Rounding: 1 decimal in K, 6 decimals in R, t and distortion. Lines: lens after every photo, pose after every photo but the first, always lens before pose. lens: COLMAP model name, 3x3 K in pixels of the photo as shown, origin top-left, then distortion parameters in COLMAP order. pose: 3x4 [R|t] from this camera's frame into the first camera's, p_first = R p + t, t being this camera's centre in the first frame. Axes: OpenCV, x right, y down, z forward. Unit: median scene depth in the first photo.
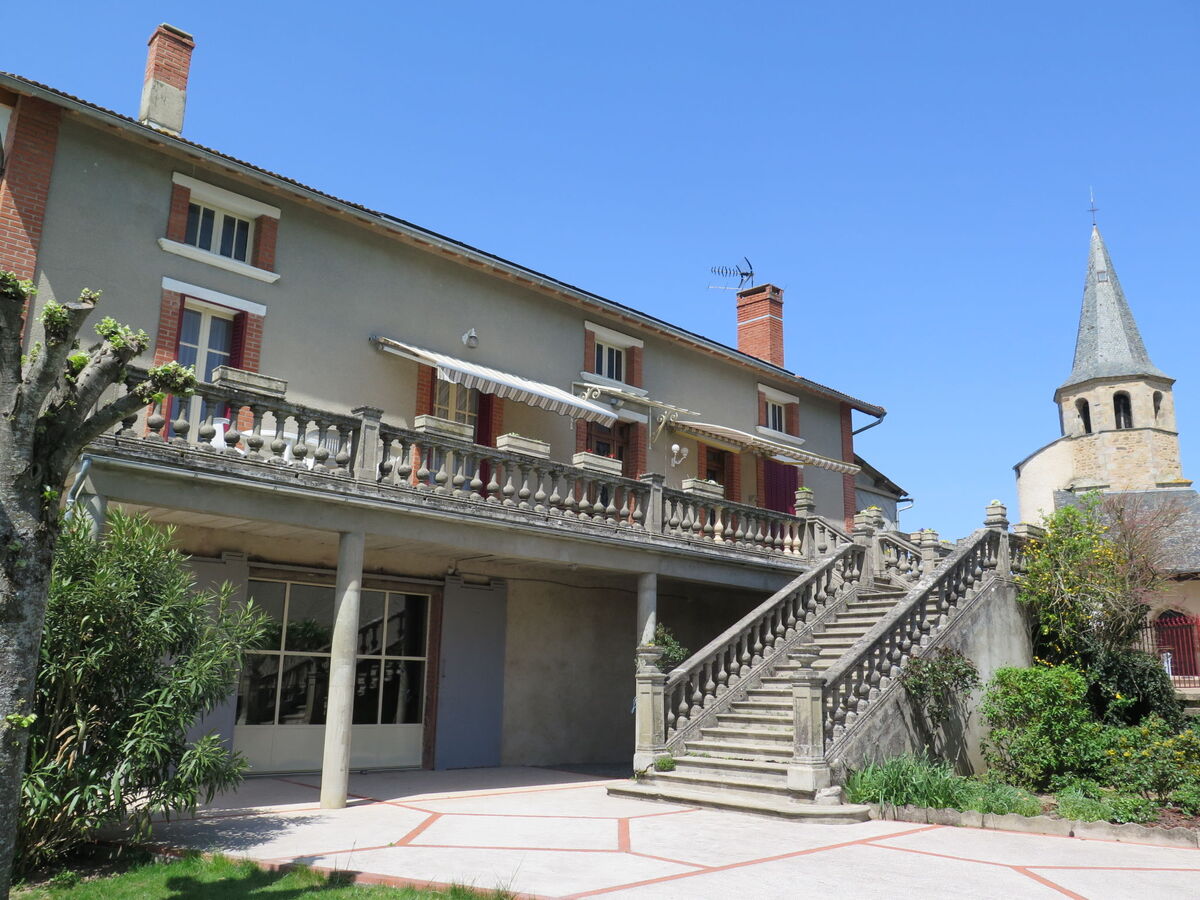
lens RADIAL K [[938.5, 0, 600.7], [0, 938.5, 340.3], [0, 0, 1]] dist [-0.006024, -0.002868]
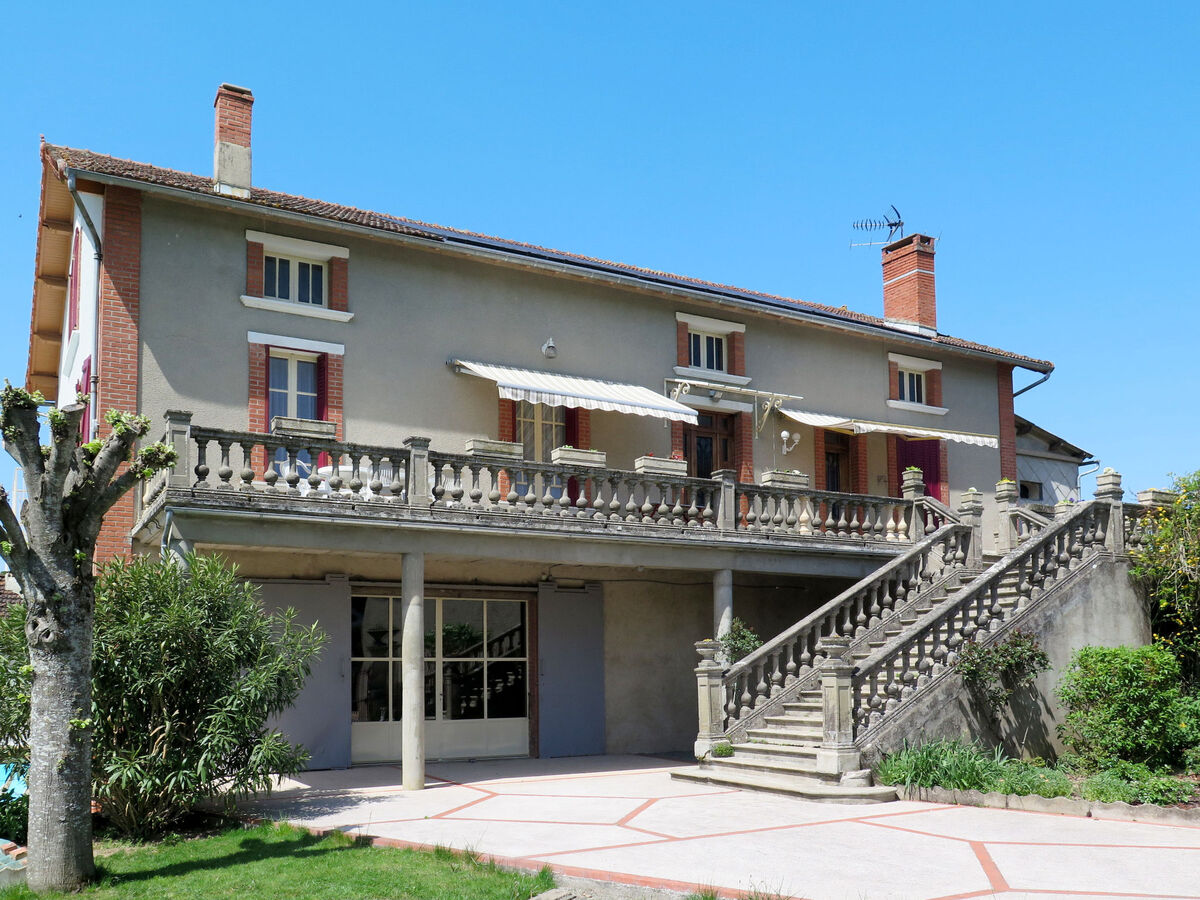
lens RADIAL K [[1052.2, 0, 600.0], [0, 1052.2, 450.0], [0, 0, 1]] dist [-0.004337, -0.006197]
pose [[0.960082, -0.086233, -0.266094, 0.257745], [0.123064, 0.984498, 0.124975, -0.036991], [0.251192, -0.152732, 0.955811, -0.093759]]
